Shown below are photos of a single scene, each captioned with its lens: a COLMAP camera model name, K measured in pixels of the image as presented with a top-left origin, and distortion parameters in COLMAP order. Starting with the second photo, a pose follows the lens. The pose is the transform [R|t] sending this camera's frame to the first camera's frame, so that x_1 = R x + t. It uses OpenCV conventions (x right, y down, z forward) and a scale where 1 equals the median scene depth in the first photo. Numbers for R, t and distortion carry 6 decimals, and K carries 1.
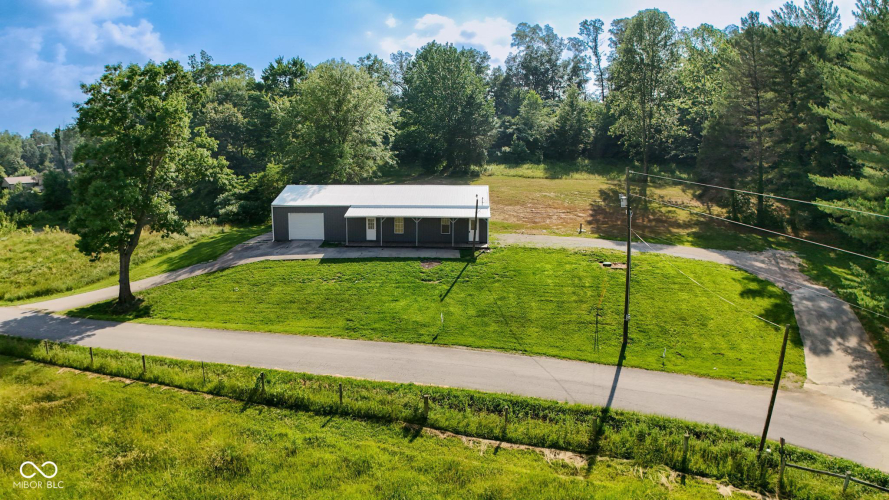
lens RADIAL K [[548.6, 0, 444.5], [0, 548.6, 250.0], [0, 0, 1]] dist [-0.189682, 0.023501]
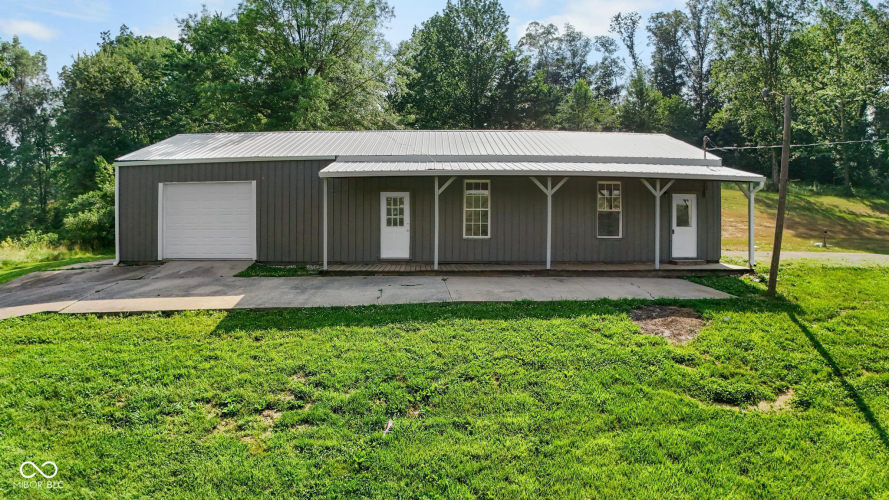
lens RADIAL K [[548.6, 0, 444.5], [0, 548.6, 250.0], [0, 0, 1]] dist [-0.189682, 0.023501]
pose [[0.997359, -0.006321, 0.072352, -0.127090], [0.014690, 0.993173, -0.115726, 0.016250], [-0.071126, 0.116483, 0.990643, 0.655797]]
